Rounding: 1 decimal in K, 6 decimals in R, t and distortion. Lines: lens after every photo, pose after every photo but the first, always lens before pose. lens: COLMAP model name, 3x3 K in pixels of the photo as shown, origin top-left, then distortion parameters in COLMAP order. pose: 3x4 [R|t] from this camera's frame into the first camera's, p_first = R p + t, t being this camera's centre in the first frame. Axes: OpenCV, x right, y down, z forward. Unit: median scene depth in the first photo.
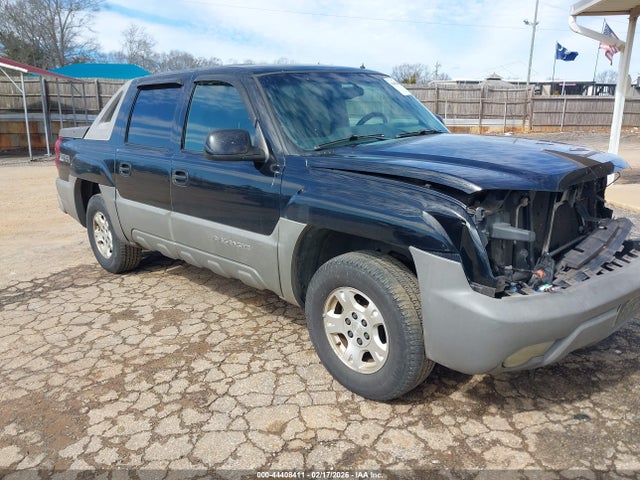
lens RADIAL K [[512.9, 0, 320.0], [0, 512.9, 240.0], [0, 0, 1]] dist [0.007015, 0.003193]
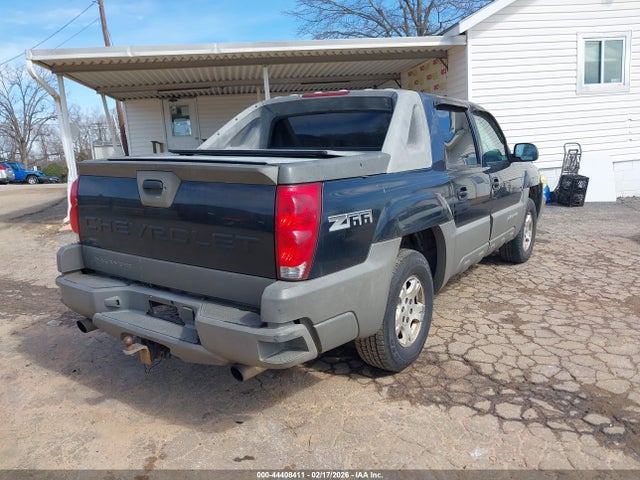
lens RADIAL K [[512.9, 0, 320.0], [0, 512.9, 240.0], [0, 0, 1]] dist [0.007015, 0.003193]
pose [[-0.209773, -0.141810, 0.967412, -1.291408], [0.284895, 0.937628, 0.199220, -0.328703], [-0.935324, 0.317402, -0.156288, 1.488281]]
